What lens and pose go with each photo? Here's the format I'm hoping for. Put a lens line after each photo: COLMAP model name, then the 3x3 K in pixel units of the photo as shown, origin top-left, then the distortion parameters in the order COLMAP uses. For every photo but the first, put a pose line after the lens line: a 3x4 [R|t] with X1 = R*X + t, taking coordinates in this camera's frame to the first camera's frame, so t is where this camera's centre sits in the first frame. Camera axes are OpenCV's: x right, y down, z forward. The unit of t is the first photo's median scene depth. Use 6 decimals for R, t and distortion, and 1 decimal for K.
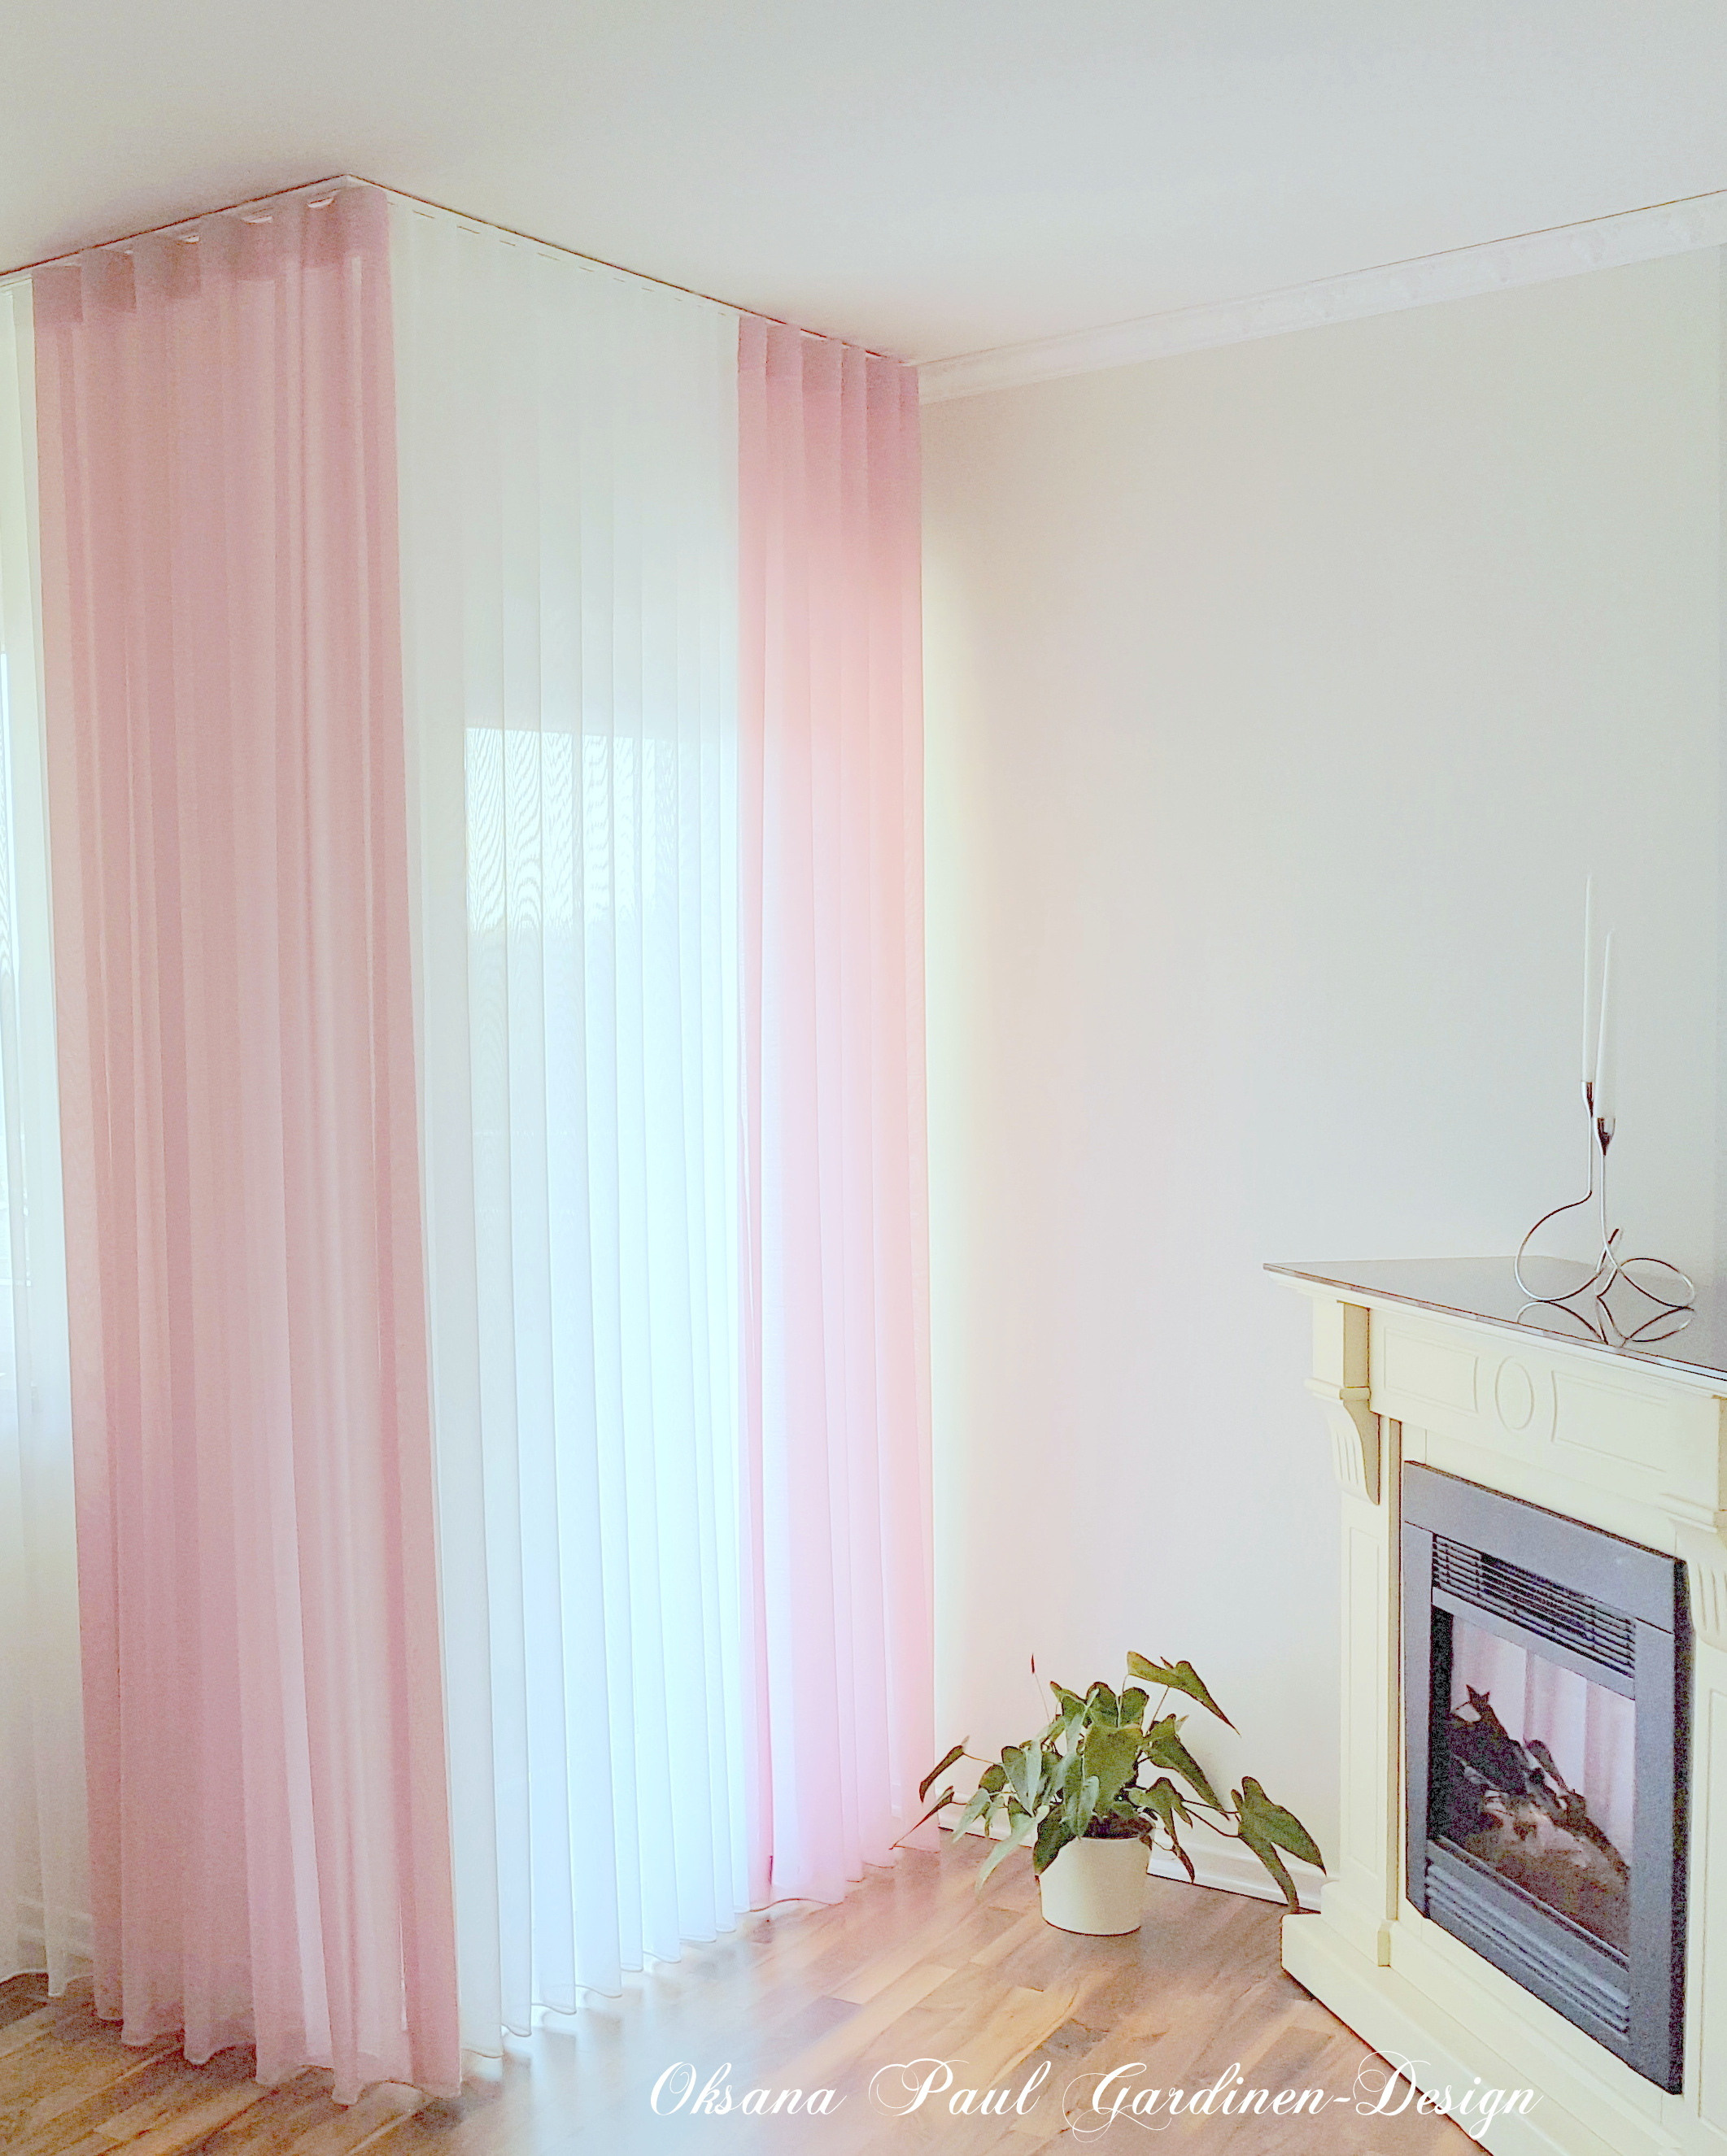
lens RADIAL K [[2559.8, 0, 863.8], [0, 2559.8, 1086.9], [0, 0, 1]] dist [-0.068401, 0.000000]
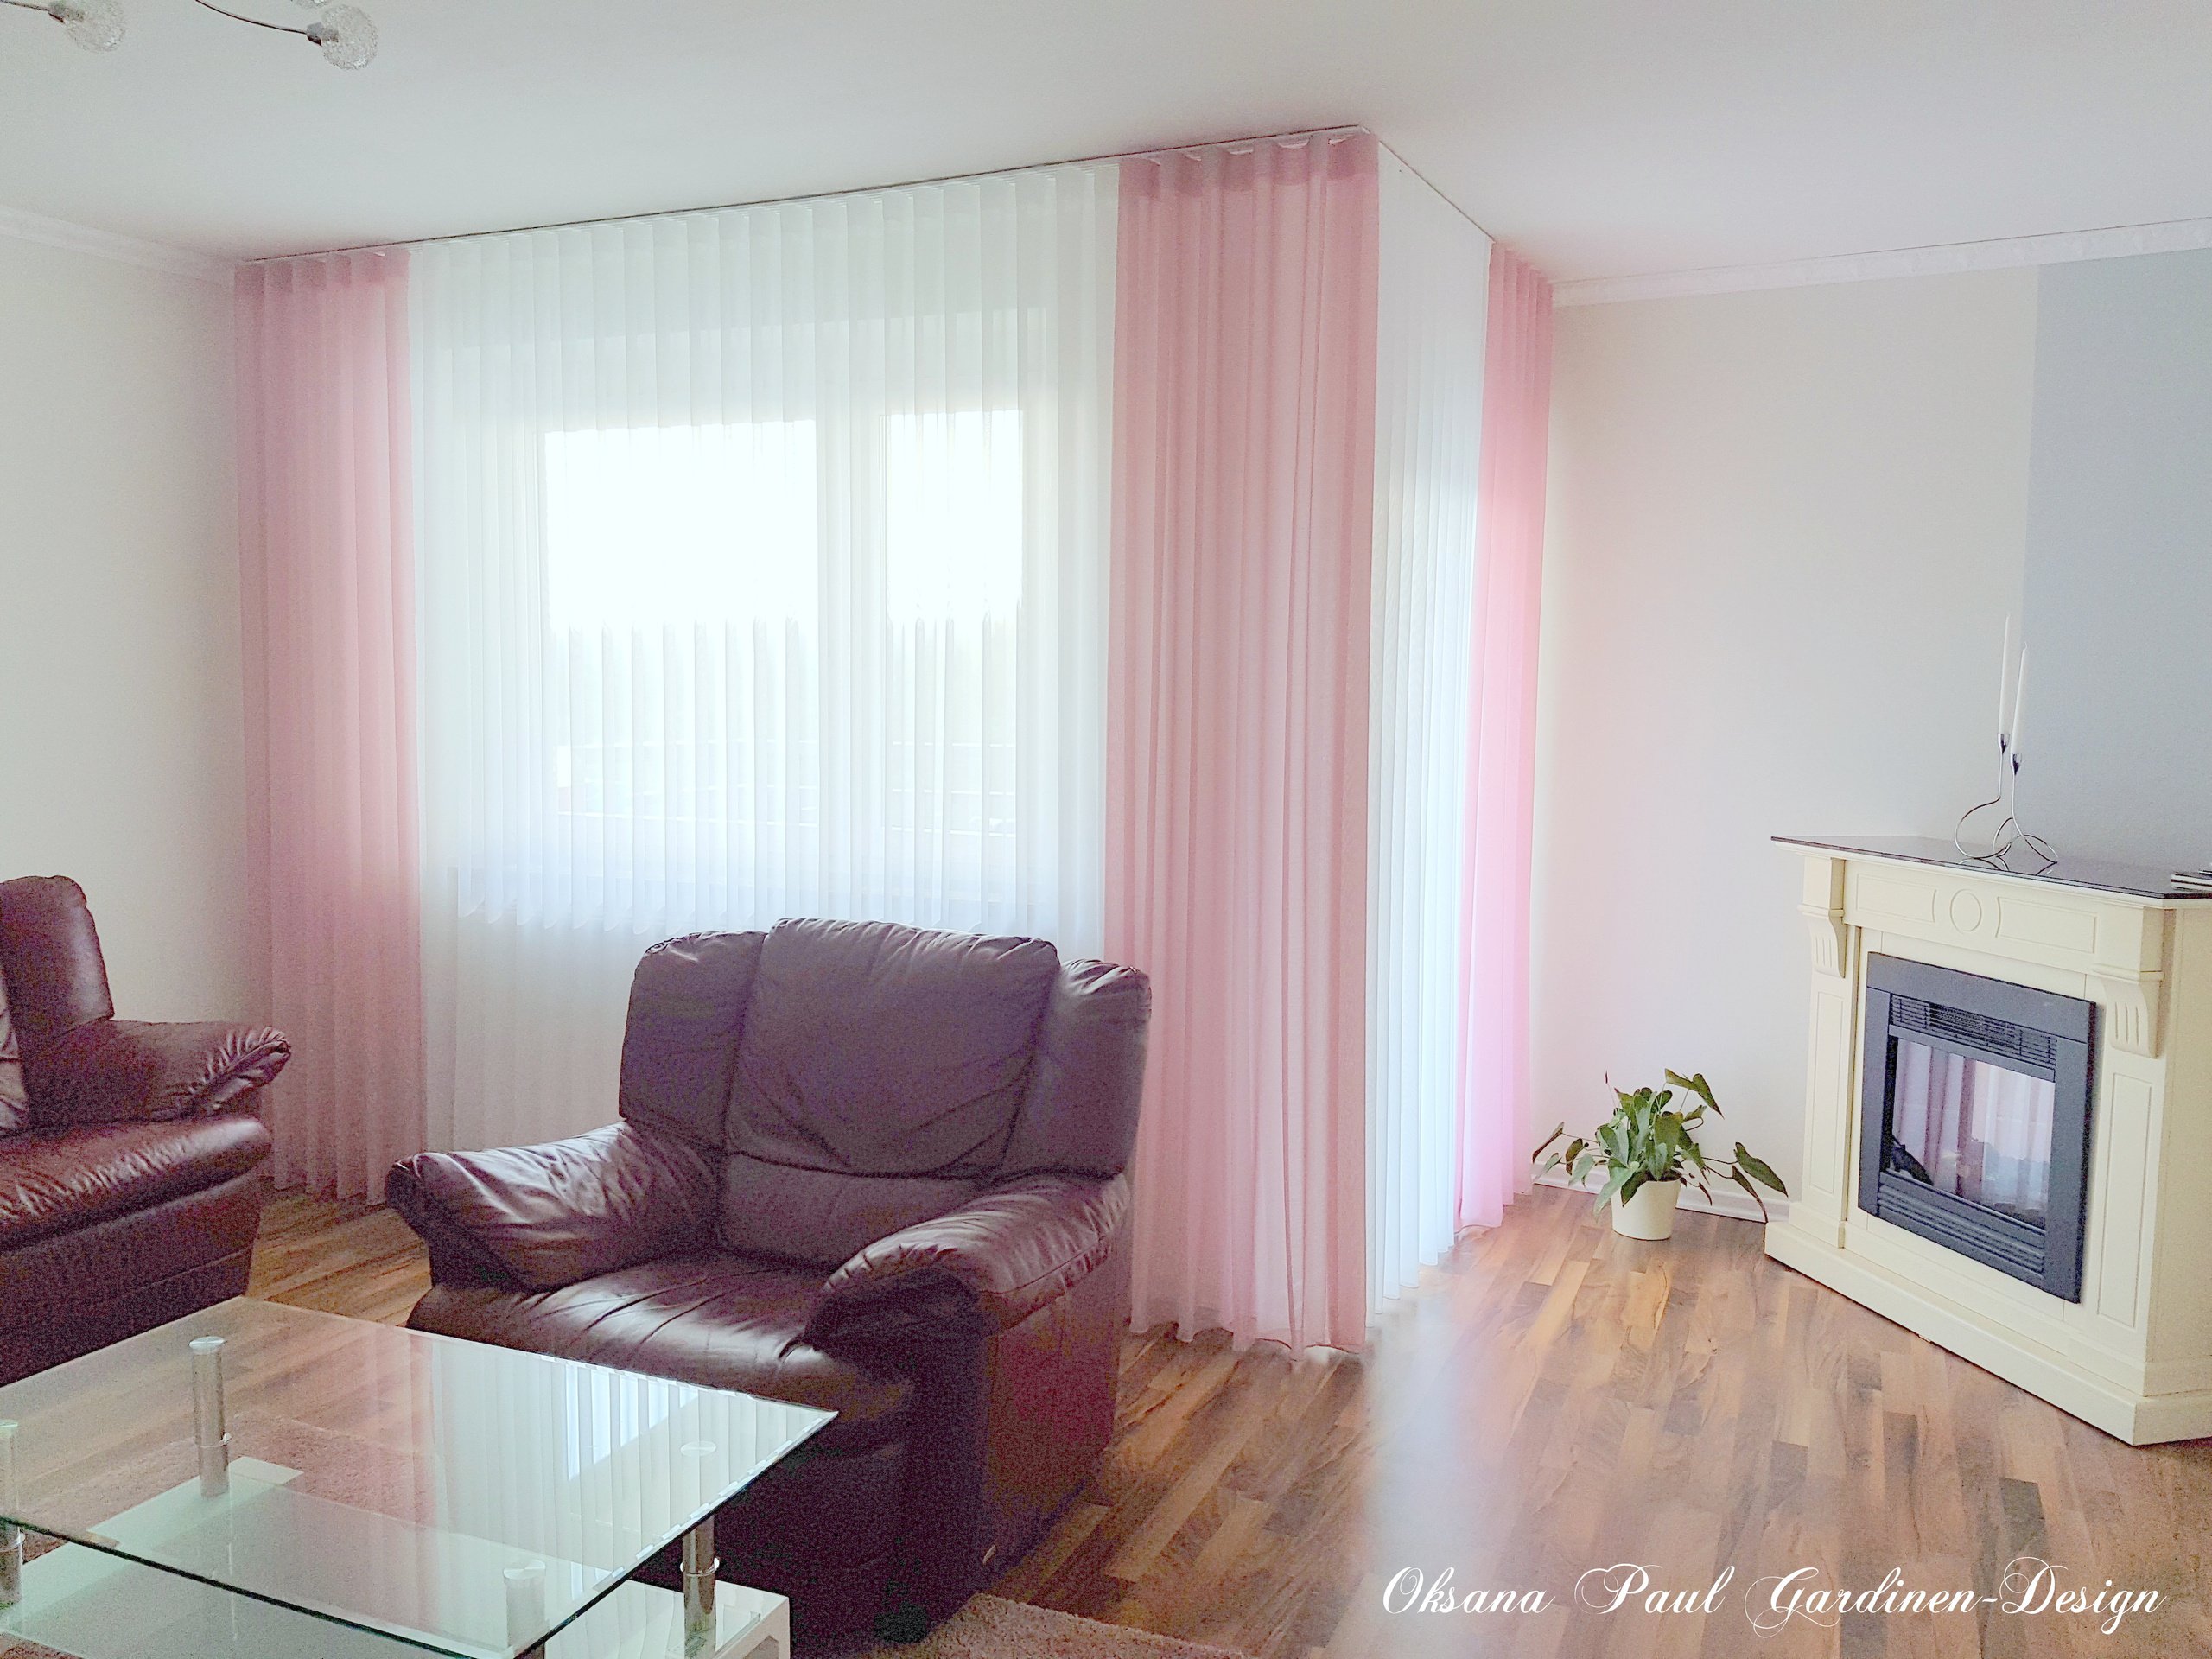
lens RADIAL K [[1680.6, 0, 1091.0], [0, 1680.6, 785.6], [0, 0, 1]] dist [-0.011003, -0.003220]
pose [[0.970860, 0.027583, 0.238056, -0.564040], [-0.030376, 0.999506, 0.008070, 0.041239], [-0.237715, -0.015066, 0.971218, 0.026247]]
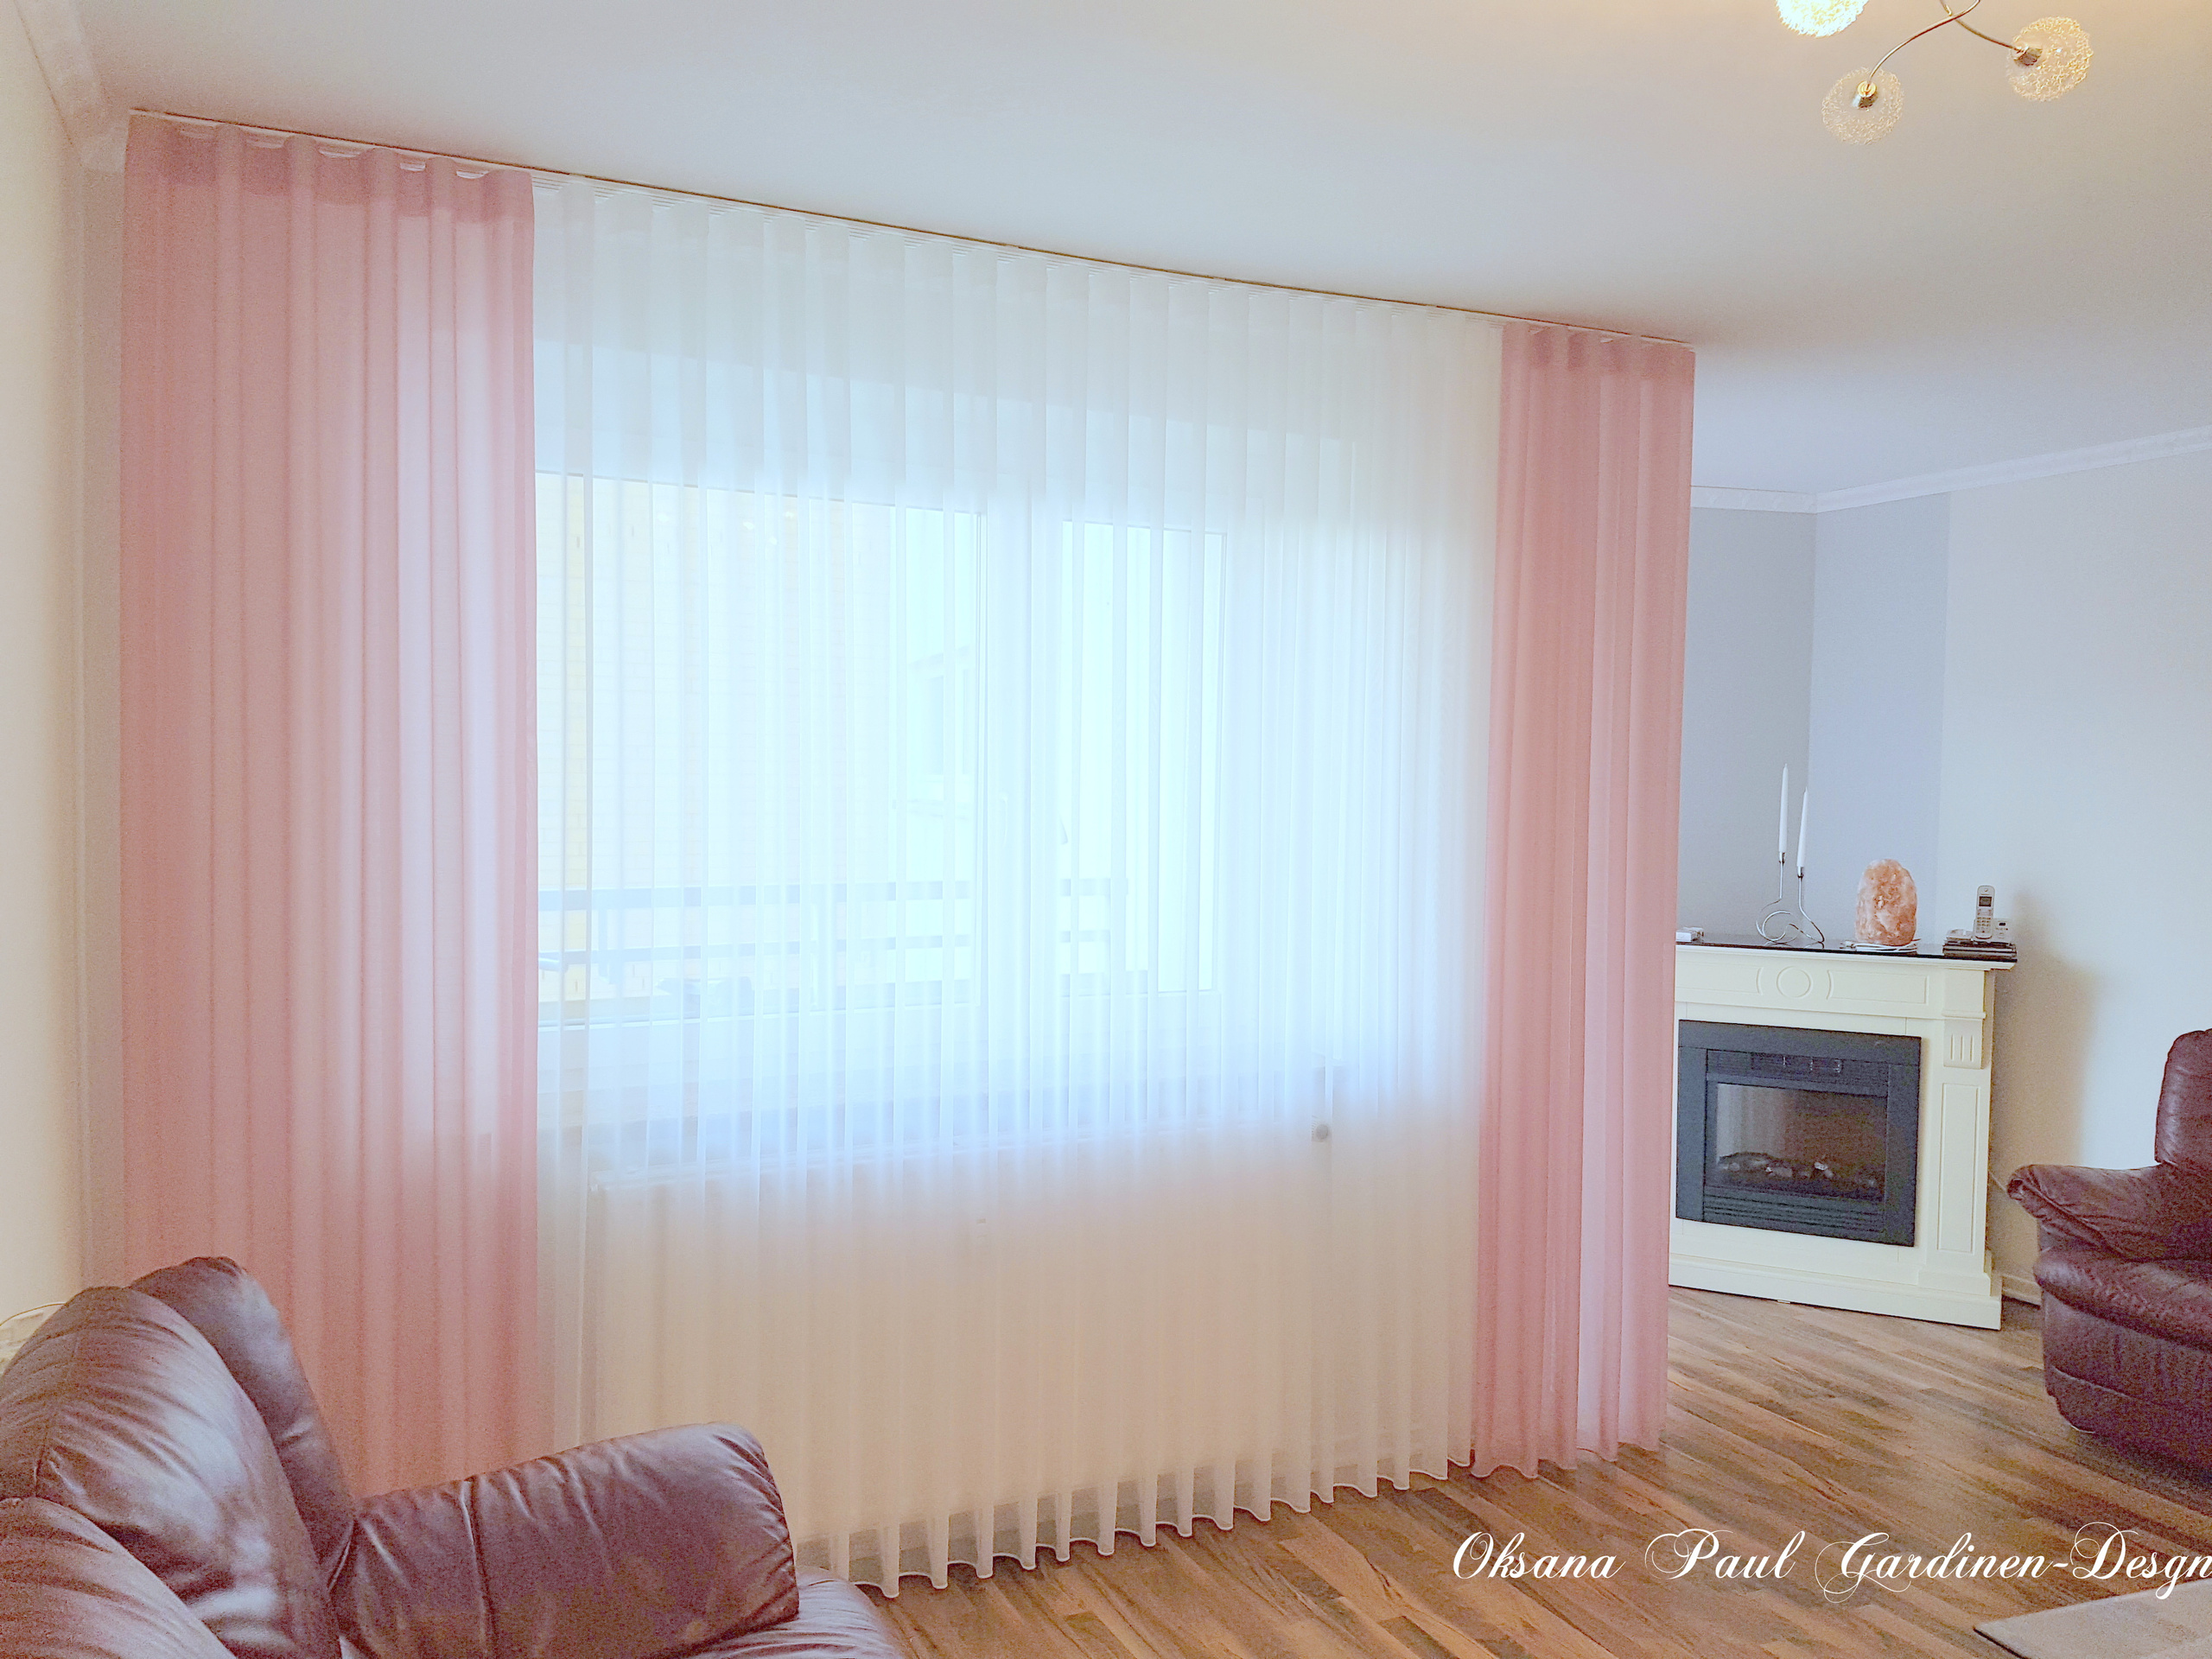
lens RADIAL K [[1680.6, 0, 1105.9], [0, 1680.6, 825.6], [0, 0, 1]] dist [-0.011003, -0.003220]
pose [[0.474969, 0.006471, 0.879979, -1.319882], [0.018496, 0.999679, -0.017335, -0.007090], [-0.879808, 0.024510, 0.474697, 0.738311]]
